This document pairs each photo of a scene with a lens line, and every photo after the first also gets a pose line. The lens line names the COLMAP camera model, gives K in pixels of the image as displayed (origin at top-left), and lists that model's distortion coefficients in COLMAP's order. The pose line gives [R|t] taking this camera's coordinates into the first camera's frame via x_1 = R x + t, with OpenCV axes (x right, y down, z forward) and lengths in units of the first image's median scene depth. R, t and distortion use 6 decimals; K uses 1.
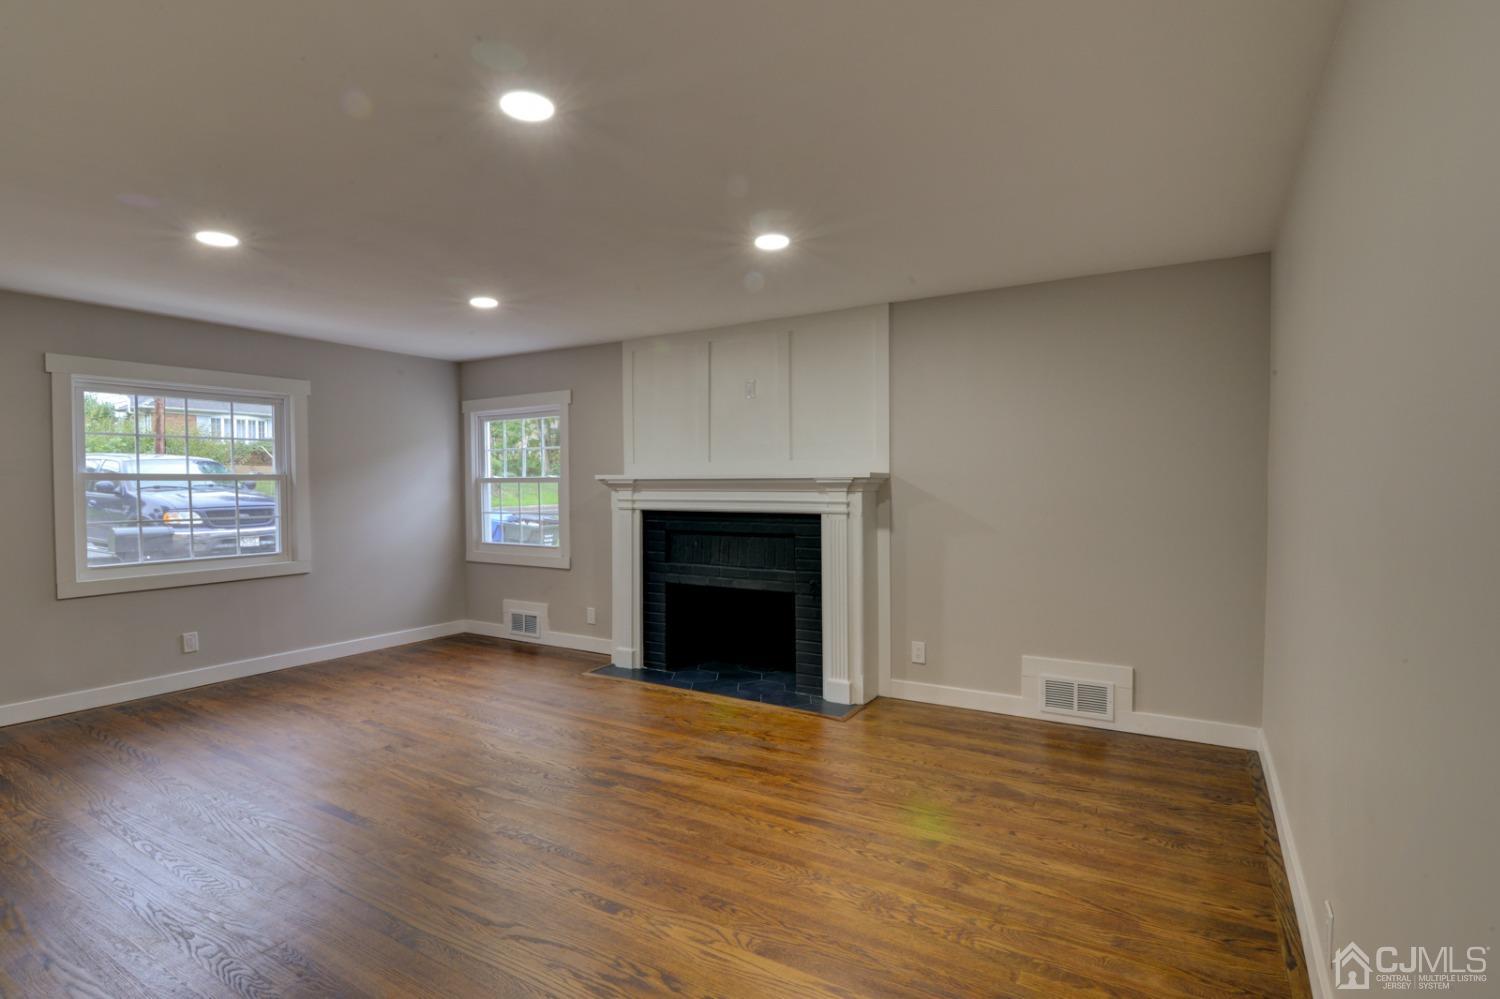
lens RADIAL K [[709.3, 0, 745.9], [0, 709.3, 495.3], [0, 0, 1]] dist [-0.020823, -0.000270]
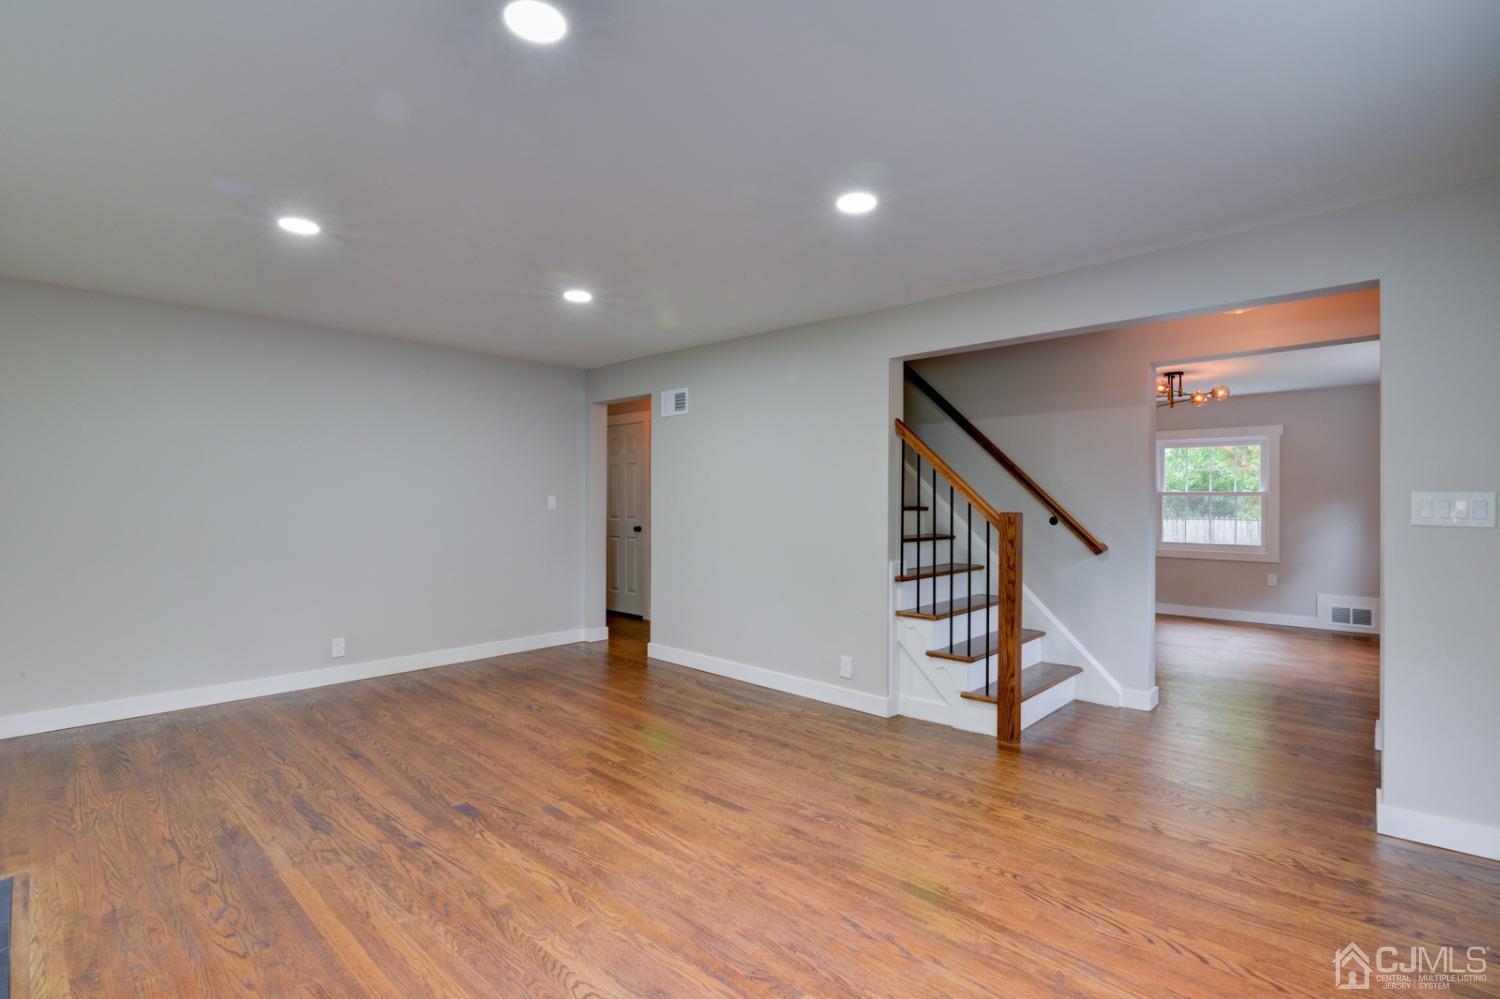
lens RADIAL K [[709.3, 0, 745.9], [0, 709.3, 495.3], [0, 0, 1]] dist [-0.020823, -0.000270]
pose [[-0.977859, 0.003411, 0.209235, -0.546918], [0.004774, 0.999971, 0.006010, -0.011126], [-0.209208, 0.006876, -0.977847, 1.313689]]
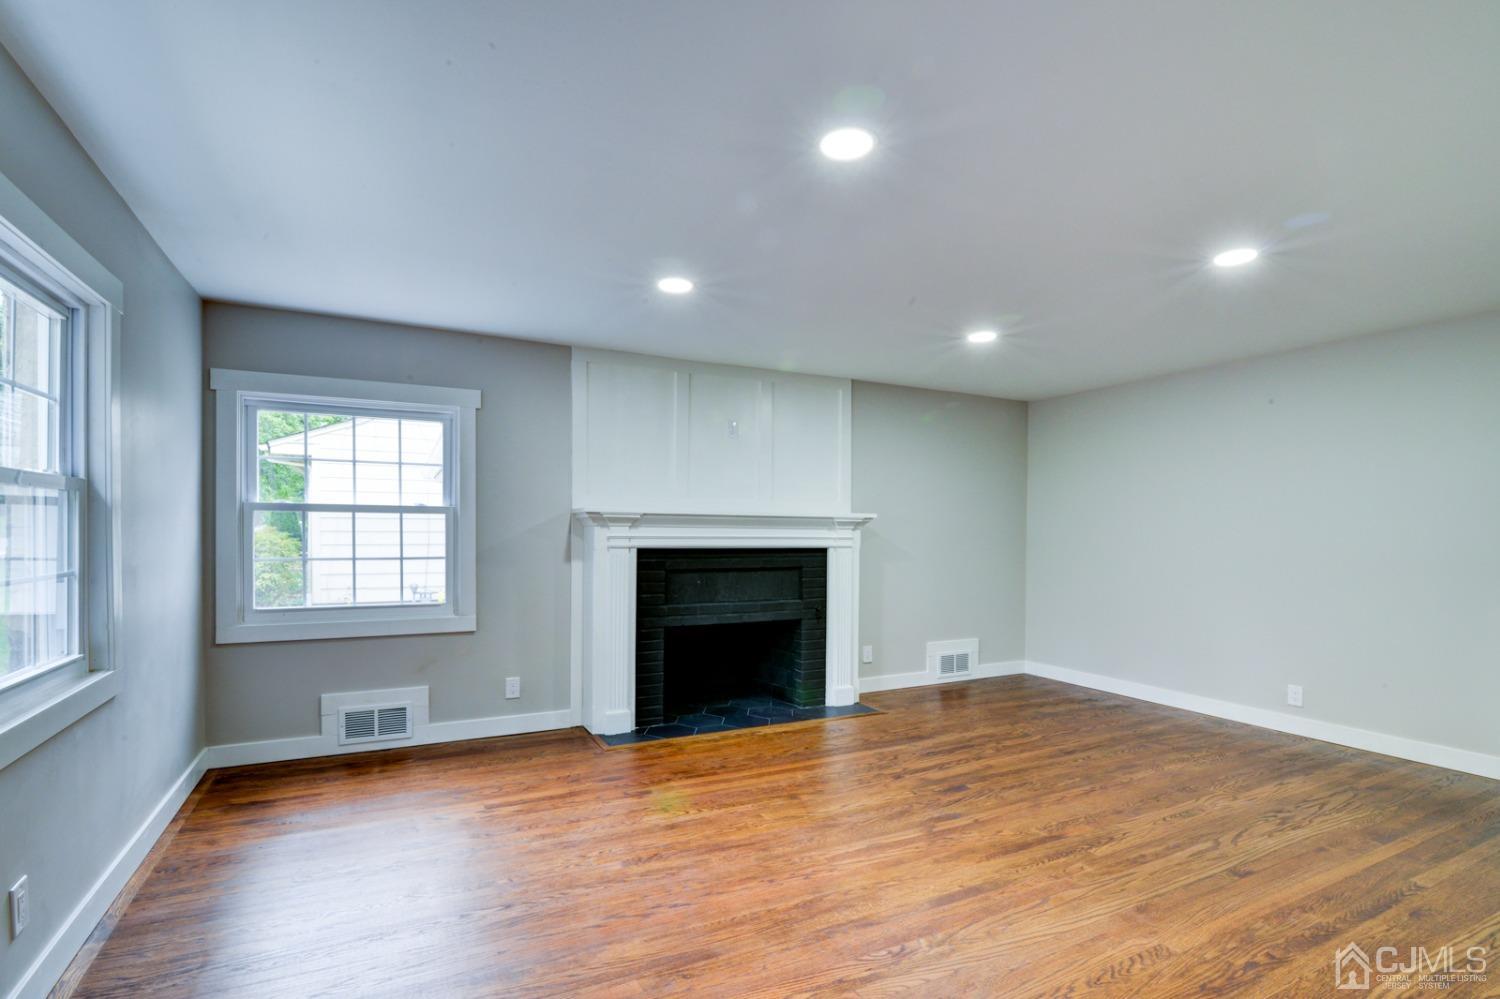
lens RADIAL K [[699.3, 0, 728.1], [0, 699.3, 531.3], [0, 0, 1]] dist [-0.019005, -0.001088]
pose [[0.554336, 0.007508, 0.832259, -0.937657], [0.002765, 0.999937, -0.010863, 0.010671], [-0.832288, 0.008323, 0.554281, 0.494258]]
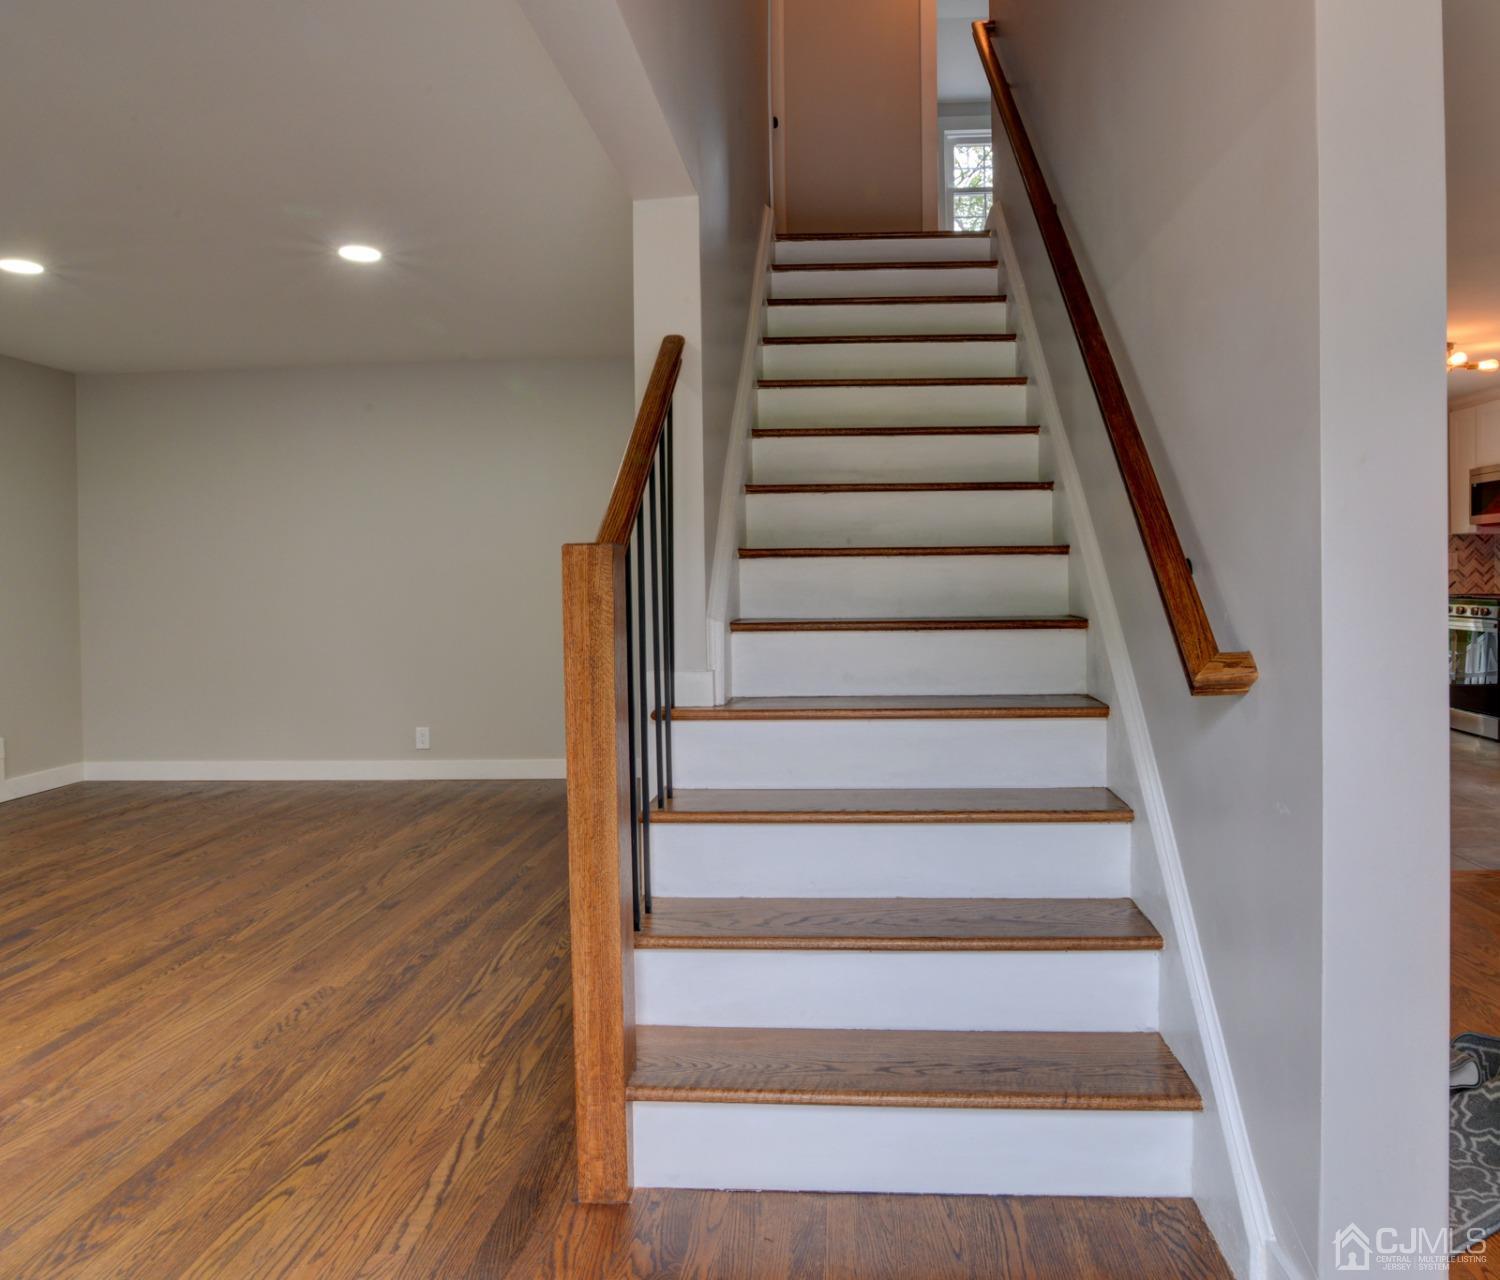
lens RADIAL K [[1001.6, 0, 814.4], [0, 1001.6, 606.3], [0, 0, 1]] dist [-0.021702, -0.000477]
pose [[-0.469737, -0.010173, 0.882748, -1.083112], [0.026468, 0.999322, 0.025600, 0.038893], [-0.882409, 0.035390, -0.469150, 0.524117]]
